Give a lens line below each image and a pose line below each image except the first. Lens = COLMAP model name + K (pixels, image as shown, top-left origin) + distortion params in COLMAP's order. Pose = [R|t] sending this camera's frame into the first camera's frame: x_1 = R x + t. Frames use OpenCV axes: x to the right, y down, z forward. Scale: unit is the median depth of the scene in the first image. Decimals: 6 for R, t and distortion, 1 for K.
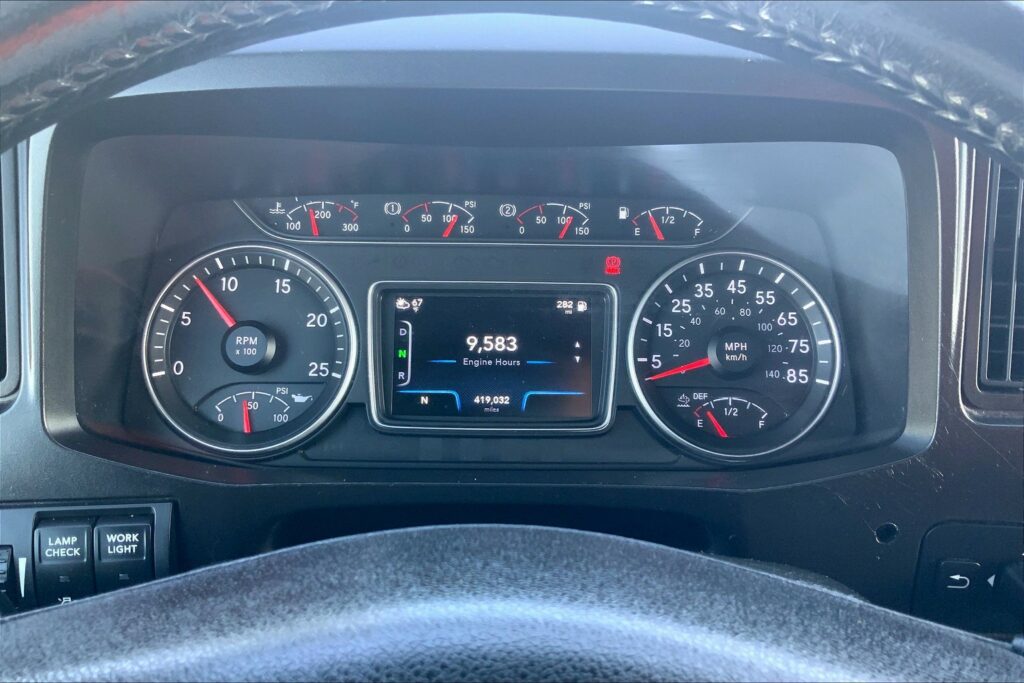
lens RADIAL K [[872.3, 0, 516.1], [0, 872.3, 335.7], [0, 0, 1]] dist [0.079267, -0.143553]
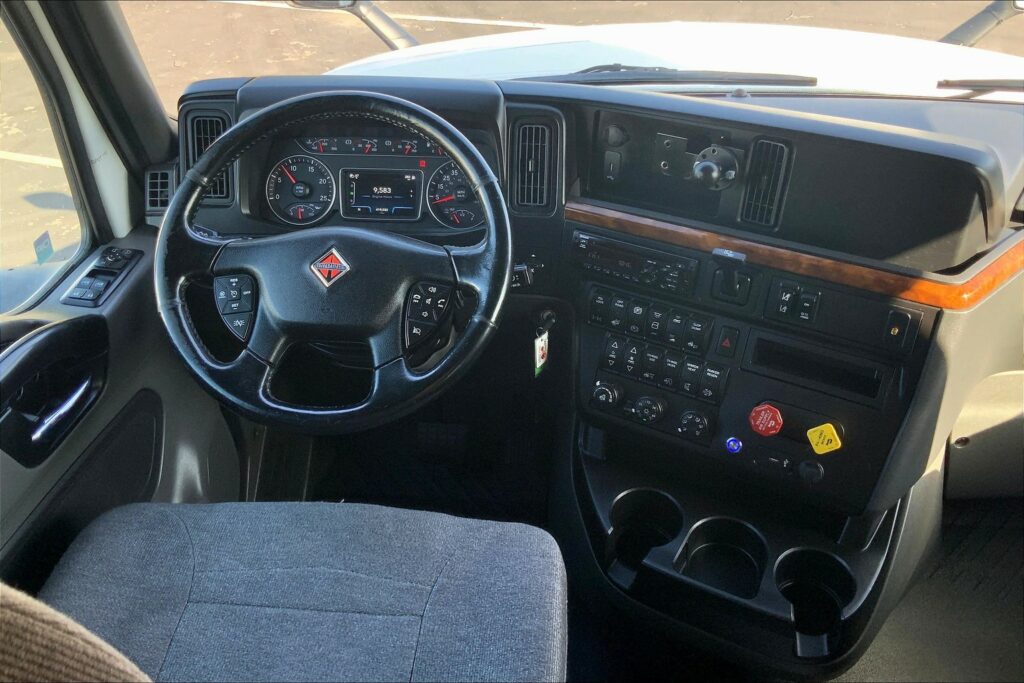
lens RADIAL K [[872.3, 0, 500.2], [0, 872.3, 313.6], [0, 0, 1]] dist [0.079267, -0.143553]
pose [[0.996203, 0.023942, -0.083706, 0.619166], [-0.013036, 0.991625, 0.128489, 0.037088], [0.086081, -0.126910, 0.988172, -1.900089]]
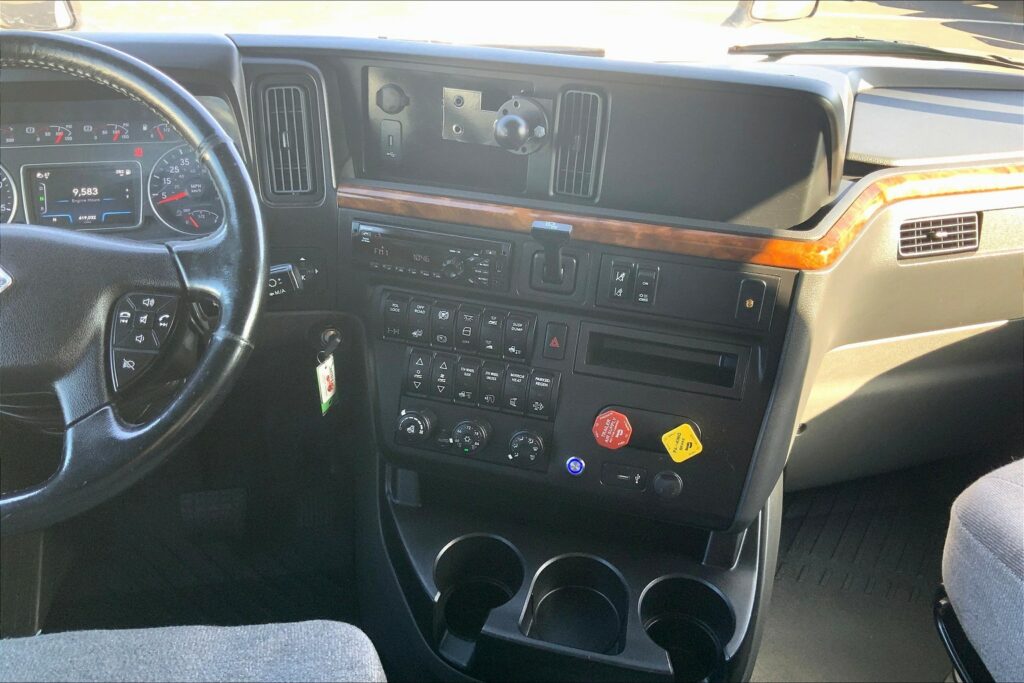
lens RADIAL K [[858.9, 0, 512.2], [0, 858.9, 337.4], [0, 0, 1]] dist [0.065152, -0.149634]
pose [[0.982370, -0.079671, 0.169120, 0.621344], [0.060724, 0.991578, 0.114396, 0.186704], [-0.176810, -0.102109, 0.978934, -1.318328]]
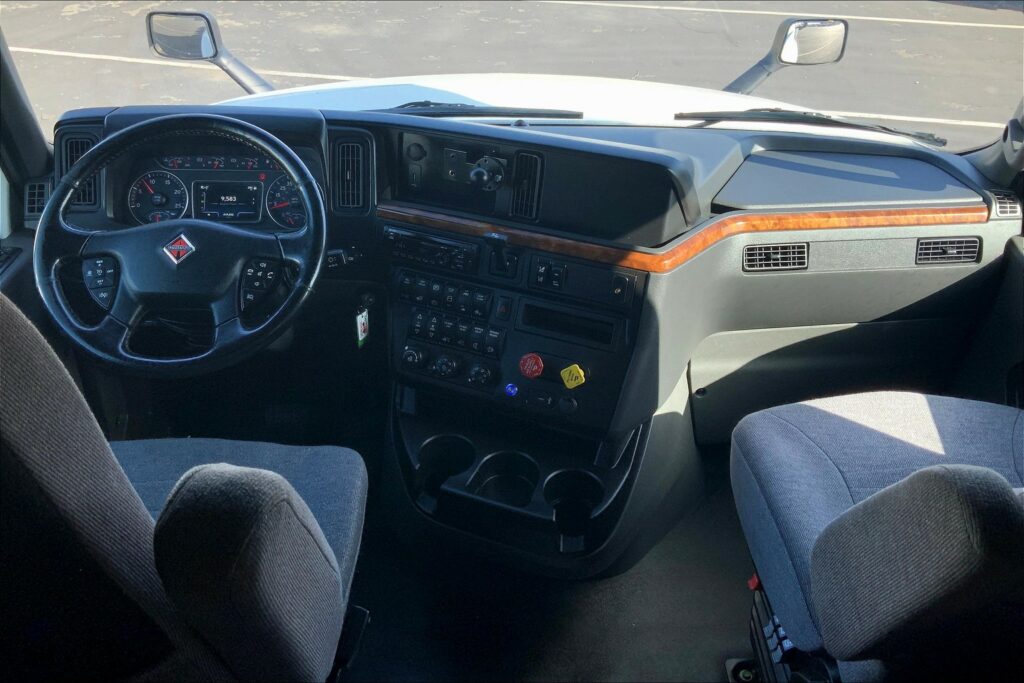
lens RADIAL K [[849.4, 0, 467.4], [0, 849.4, 259.1], [0, 0, 1]] dist [0.056466, -0.074128]
pose [[0.999555, -0.003796, 0.029599, 0.832869], [0.003235, 0.999815, 0.018975, 0.190747], [-0.029665, -0.018871, 0.999382, -2.467604]]
